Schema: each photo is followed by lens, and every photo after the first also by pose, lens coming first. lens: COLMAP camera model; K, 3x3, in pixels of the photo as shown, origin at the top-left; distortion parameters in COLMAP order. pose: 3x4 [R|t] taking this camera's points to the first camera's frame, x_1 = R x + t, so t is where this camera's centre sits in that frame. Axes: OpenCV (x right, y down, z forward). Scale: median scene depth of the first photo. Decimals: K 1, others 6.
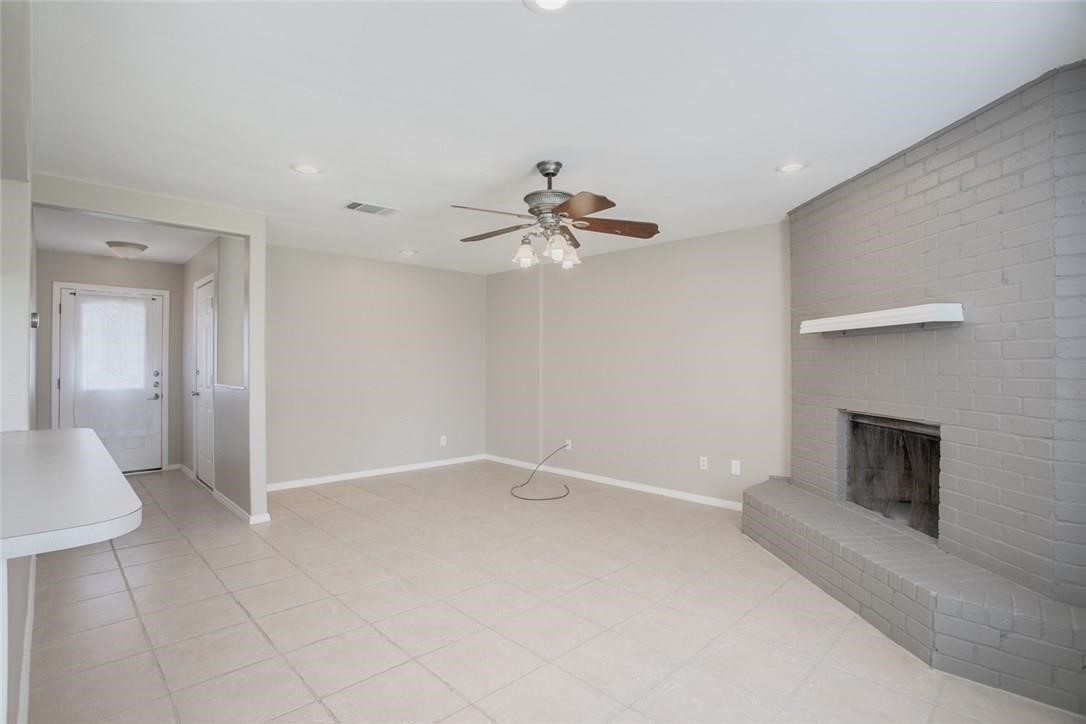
lens RADIAL K [[527.6, 0, 535.7], [0, 527.6, 368.7], [0, 0, 1]] dist [-0.078322, 0.039965]
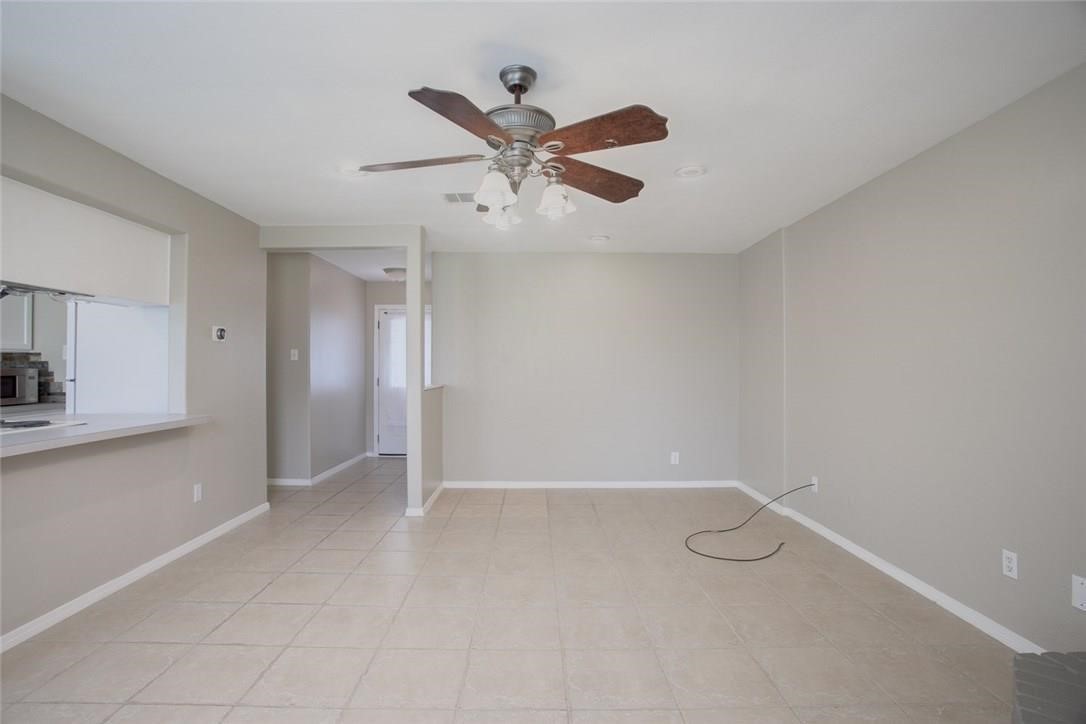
lens RADIAL K [[527.6, 0, 535.7], [0, 527.6, 368.7], [0, 0, 1]] dist [-0.078322, 0.039965]
pose [[0.716435, -0.000403, -0.697654, 0.335168], [-0.003980, 0.999981, -0.004664, 0.000341], [0.697643, 0.006118, 0.716420, 0.343001]]
